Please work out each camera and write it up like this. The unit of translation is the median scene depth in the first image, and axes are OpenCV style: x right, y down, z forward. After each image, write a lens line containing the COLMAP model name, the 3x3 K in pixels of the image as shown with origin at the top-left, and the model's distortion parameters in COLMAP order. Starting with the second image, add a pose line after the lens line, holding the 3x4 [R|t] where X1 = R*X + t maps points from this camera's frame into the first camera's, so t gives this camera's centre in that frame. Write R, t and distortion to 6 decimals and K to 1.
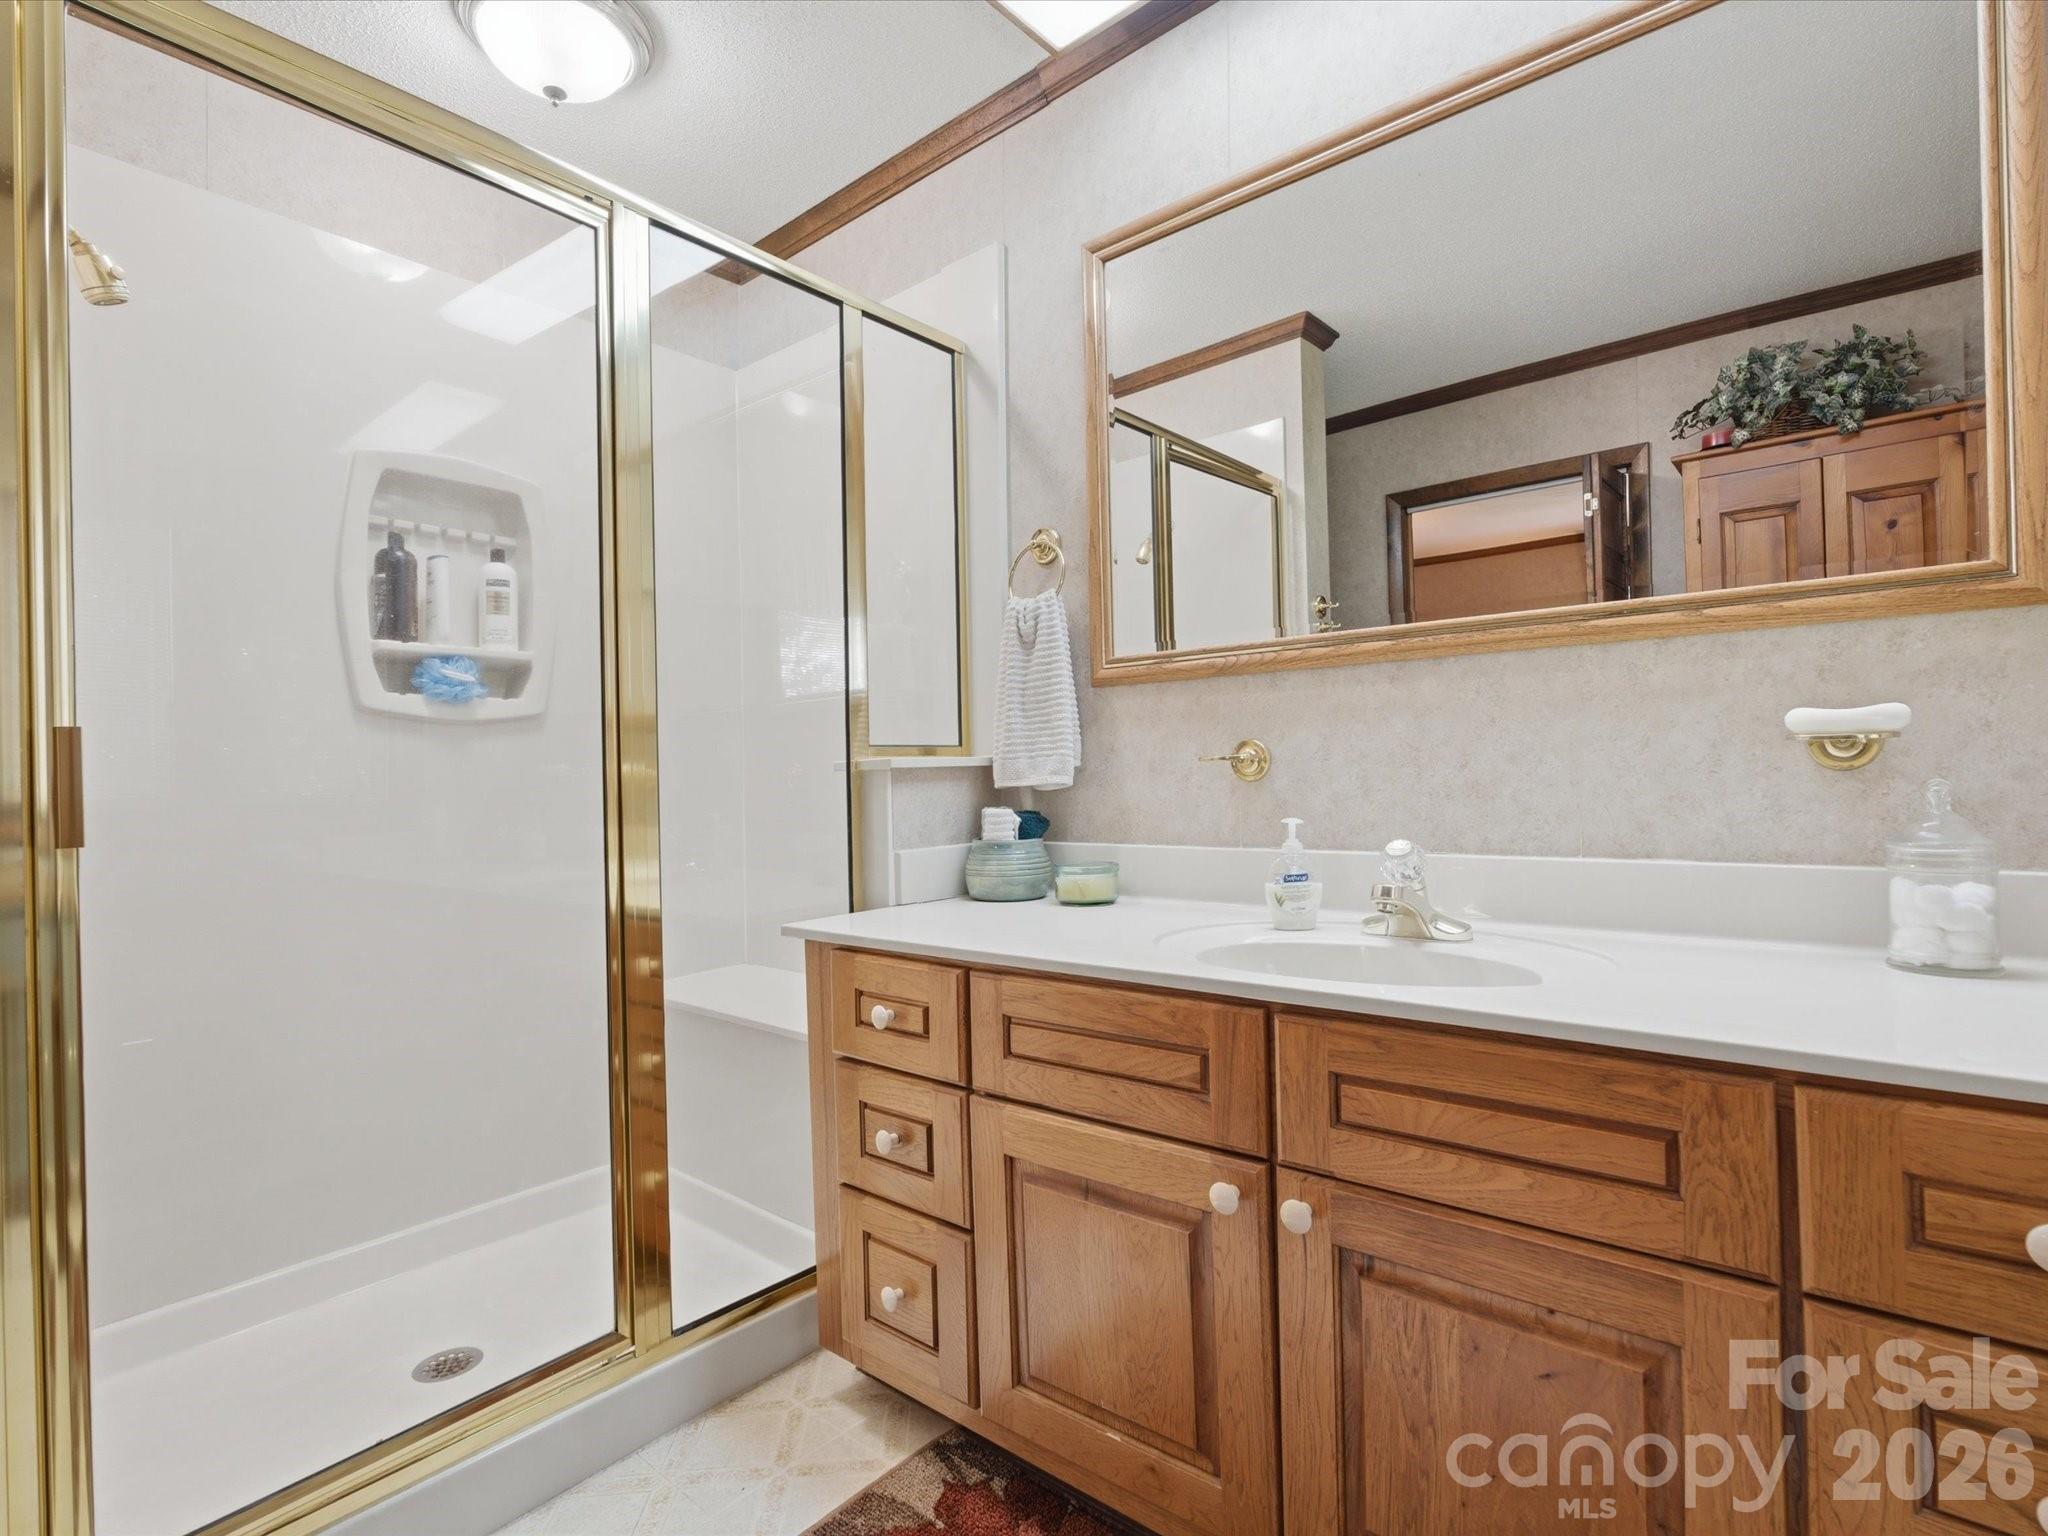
lens RADIAL K [[1003.8, 0, 1034.5], [0, 1003.8, 772.4], [0, 0, 1]] dist [-0.015507, 0.000101]
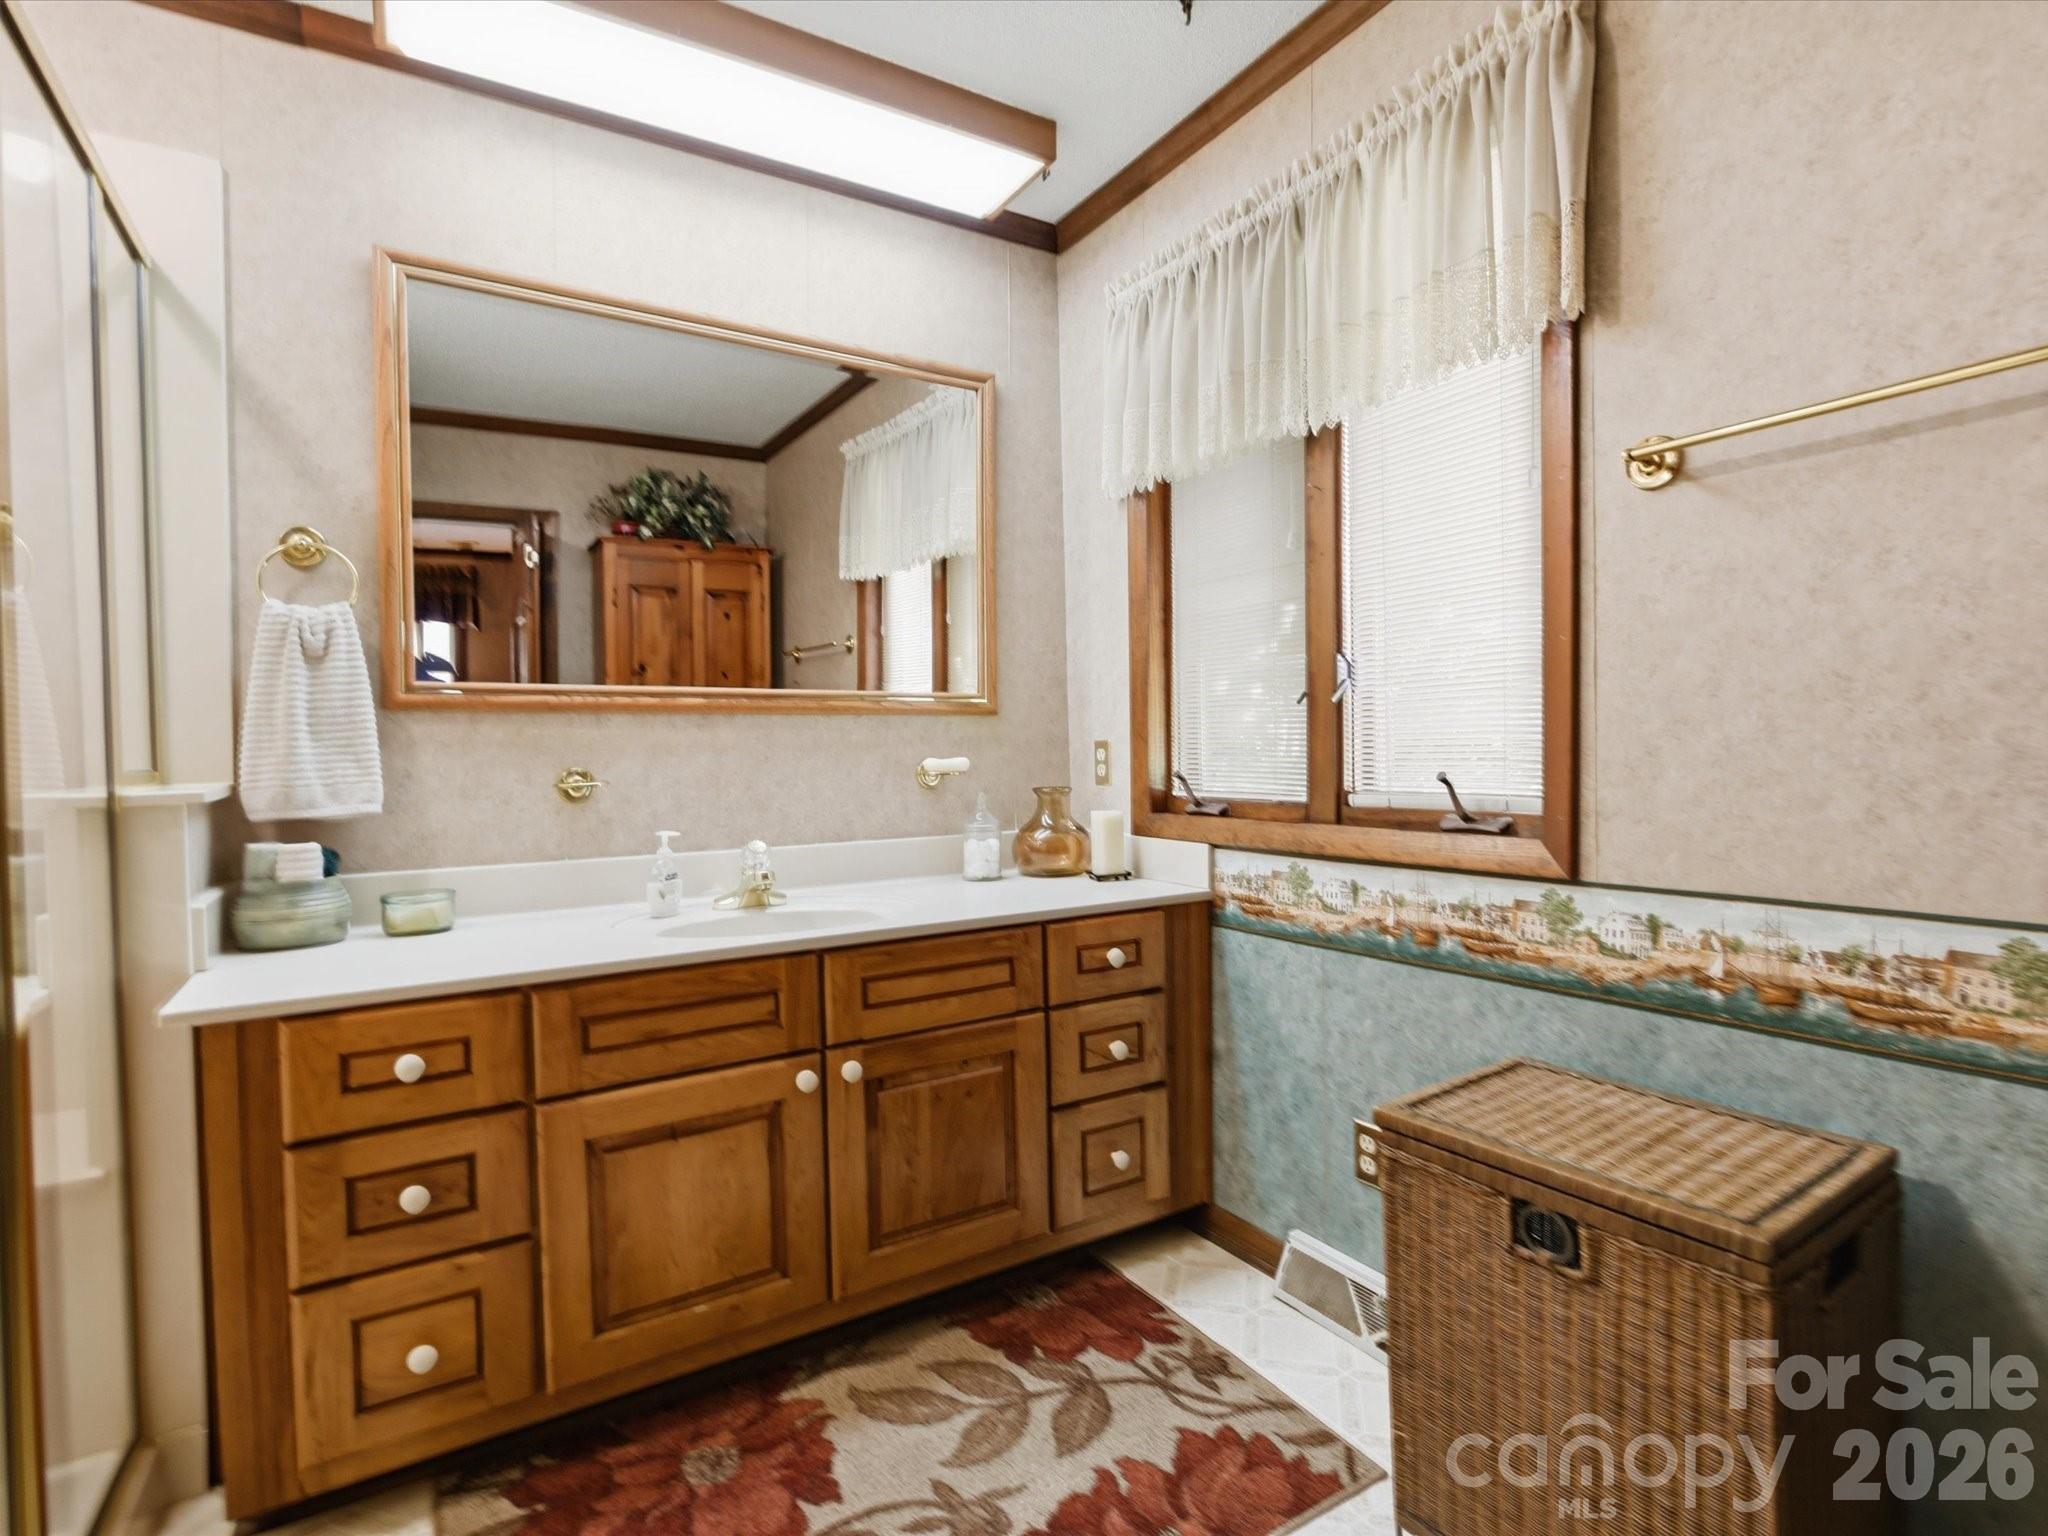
lens RADIAL K [[1003.8, 0, 1042.7], [0, 1003.8, 766.7], [0, 0, 1]] dist [-0.015507, 0.000101]
pose [[0.306650, -0.002077, 0.951820, -0.884523], [0.002506, 0.999996, 0.001375, -0.041497], [-0.951819, 0.001964, 0.306654, 0.143581]]
